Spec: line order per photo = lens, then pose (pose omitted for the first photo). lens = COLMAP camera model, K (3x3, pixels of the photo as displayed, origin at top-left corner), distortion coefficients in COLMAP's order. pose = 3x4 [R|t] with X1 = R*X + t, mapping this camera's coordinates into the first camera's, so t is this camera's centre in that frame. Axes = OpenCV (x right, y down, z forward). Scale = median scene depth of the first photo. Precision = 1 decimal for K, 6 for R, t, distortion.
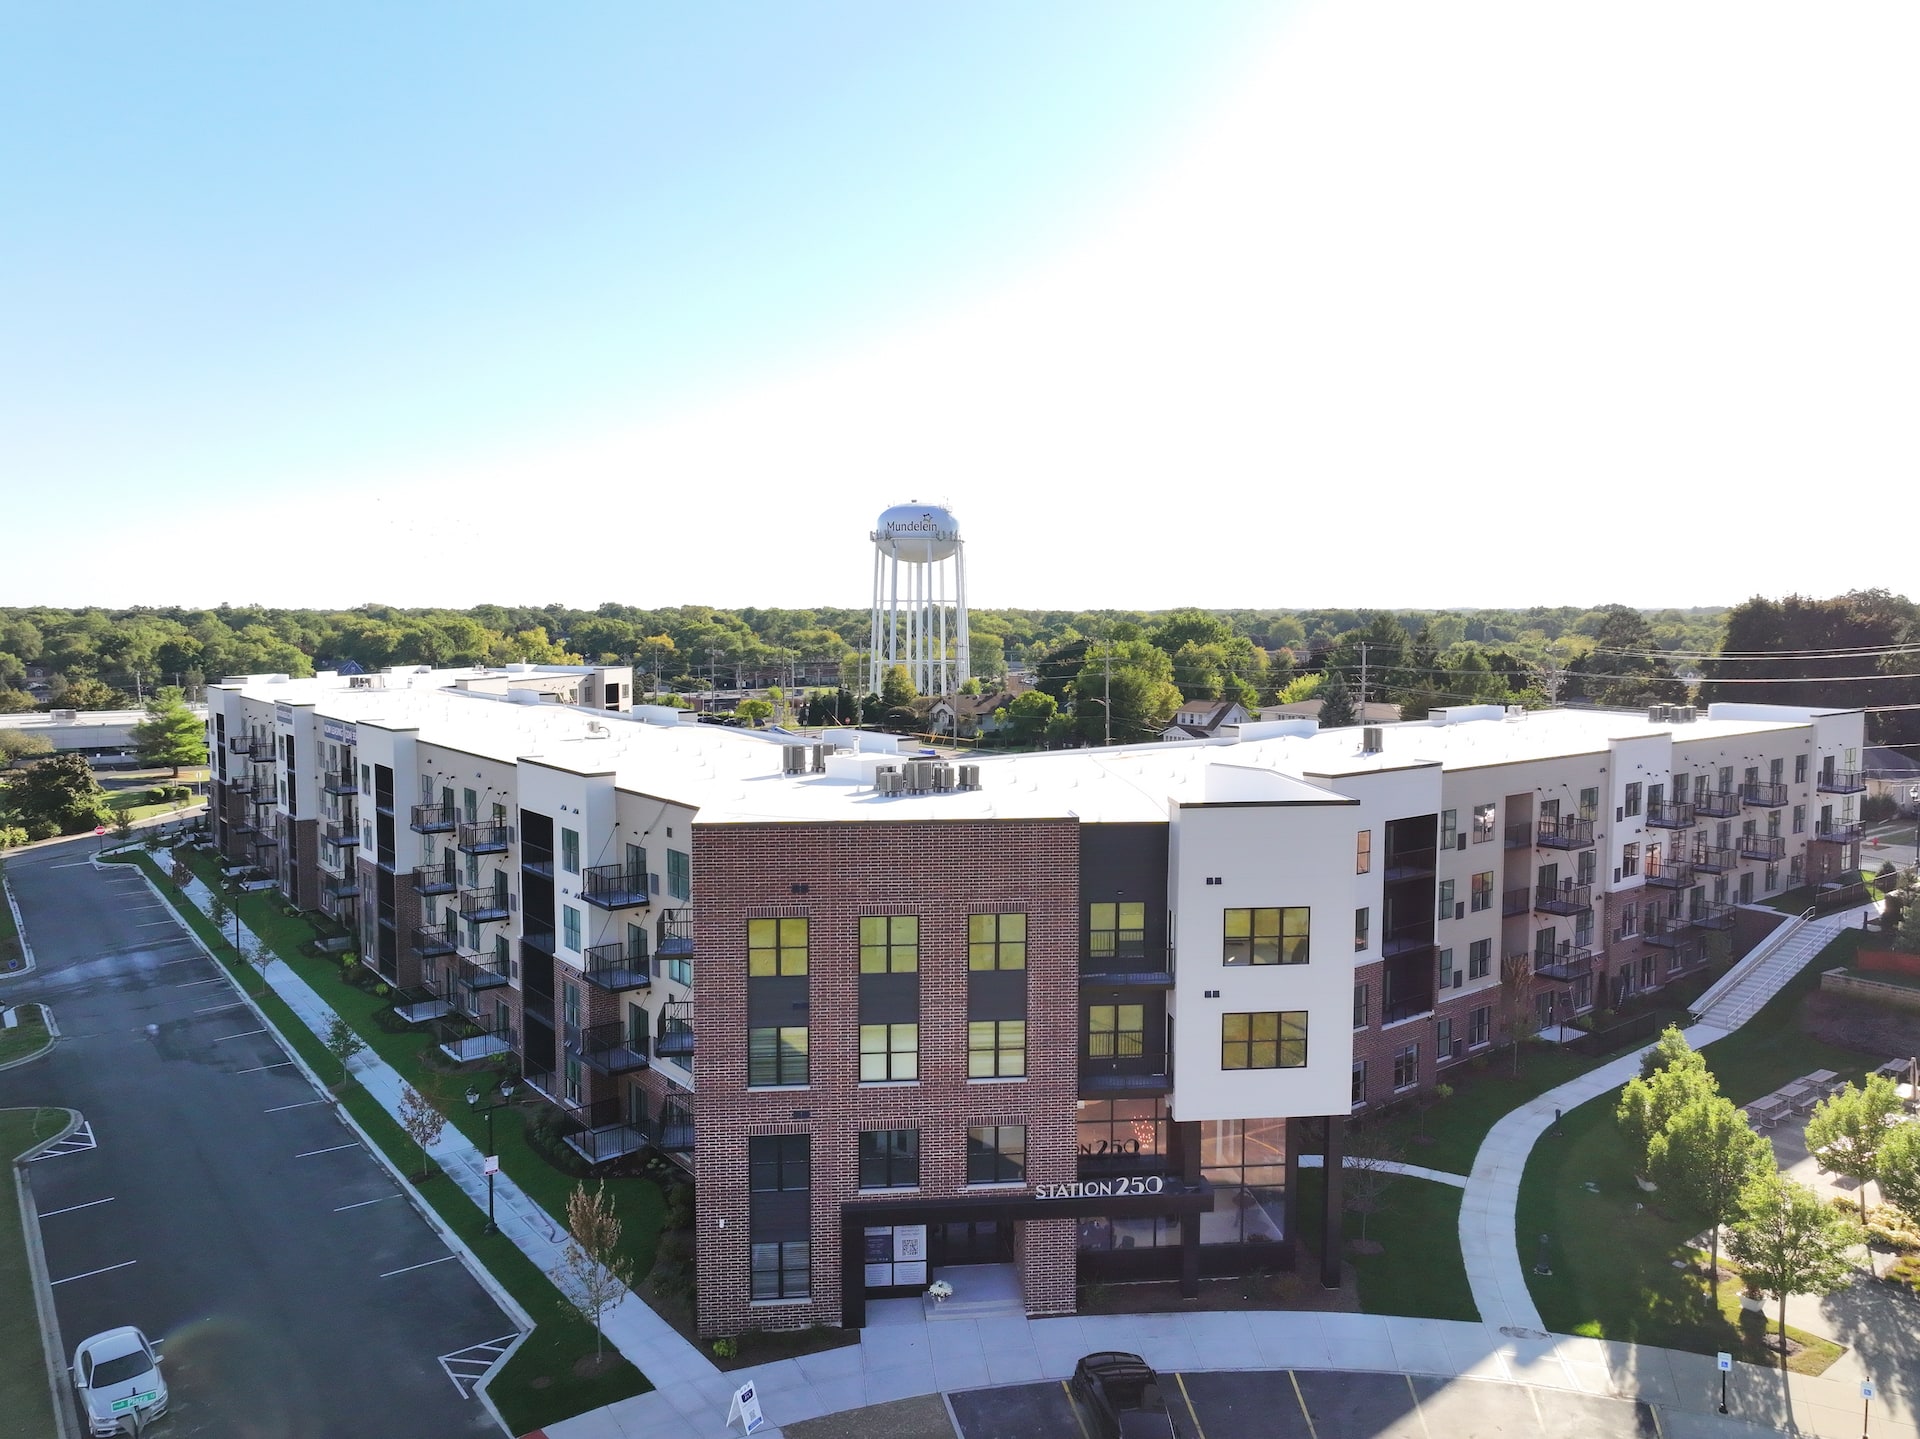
lens RADIAL K [[1351.0, 0, 969.2], [0, 1351.0, 709.5], [0, 0, 1]] dist [0.003048, 0.001967]
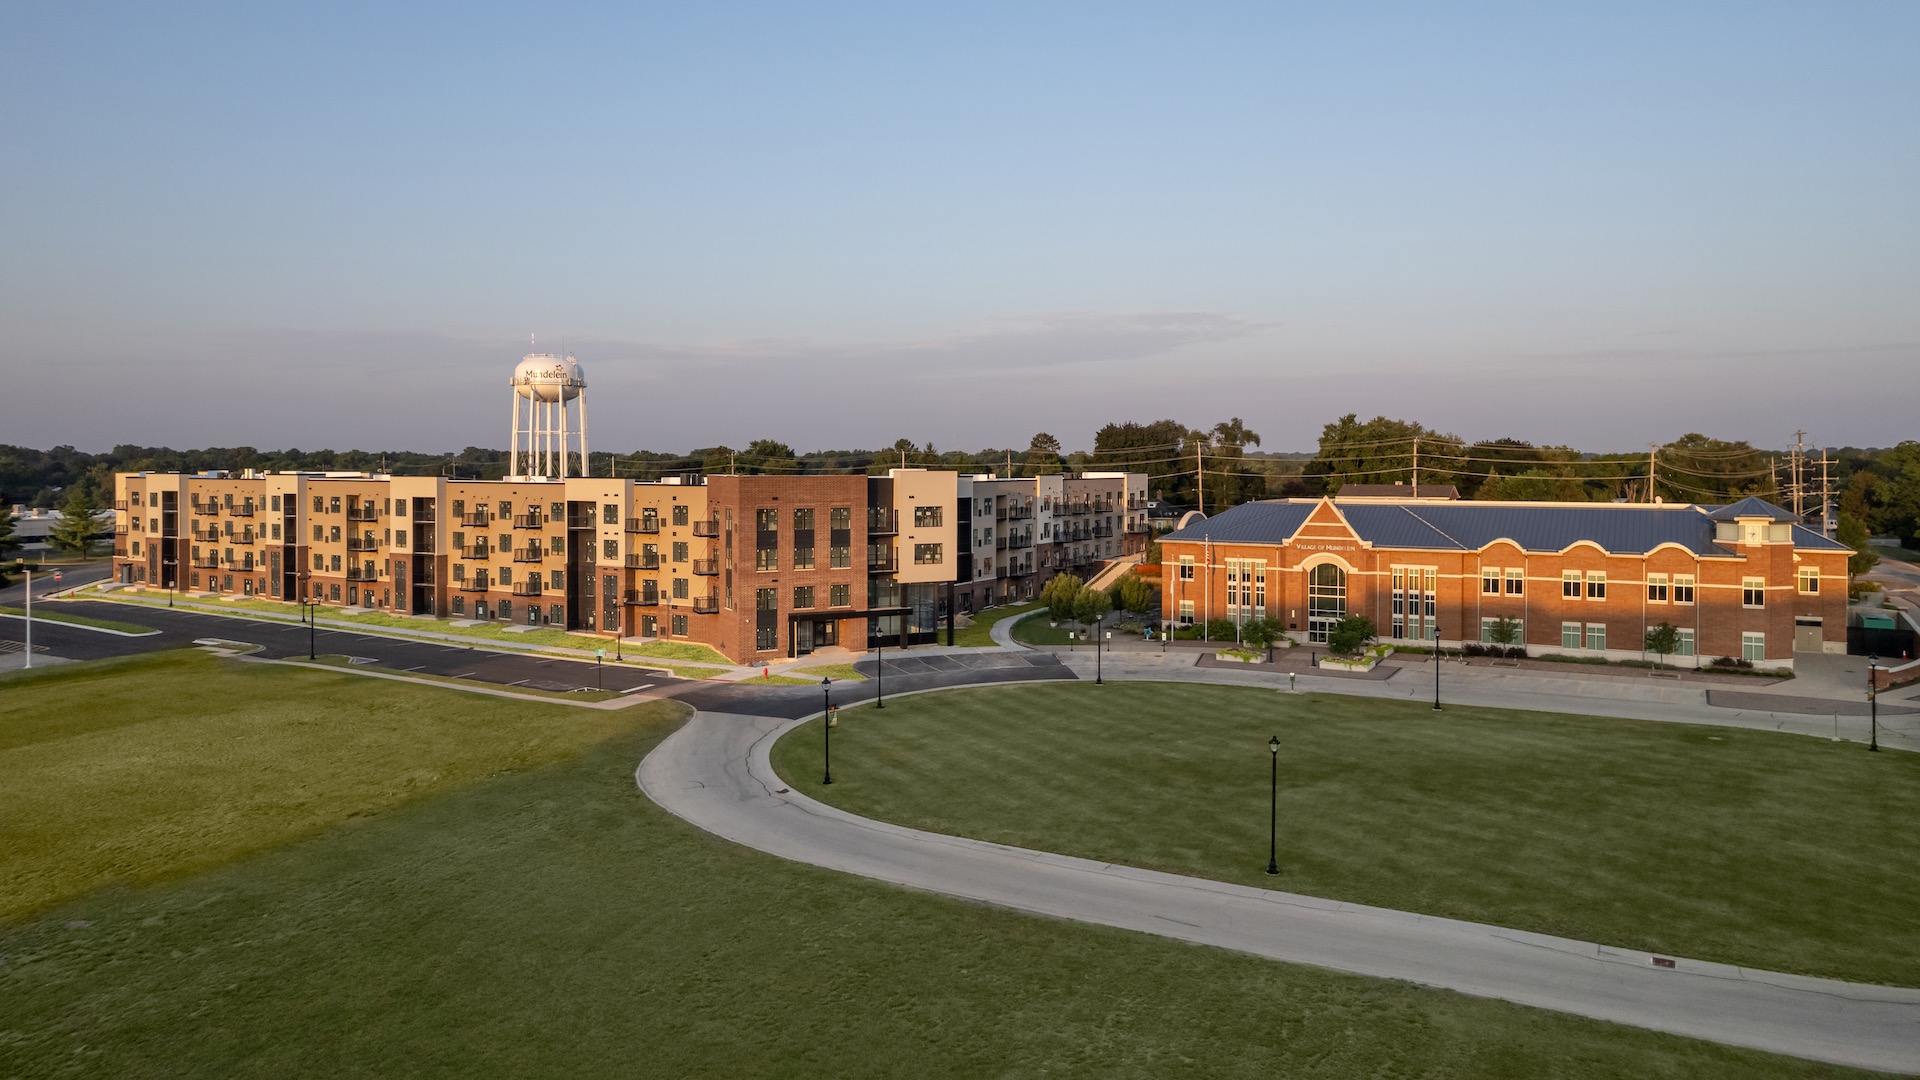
lens RADIAL K [[1235.8, 0, 956.6], [0, 1235.8, 470.5], [0, 0, 1]] dist [-0.048624, 0.001749]
pose [[0.930767, -0.003216, 0.365599, -0.479821], [0.026475, 0.997929, -0.058623, 0.158621], [-0.364653, 0.064244, 0.928924, -1.028733]]
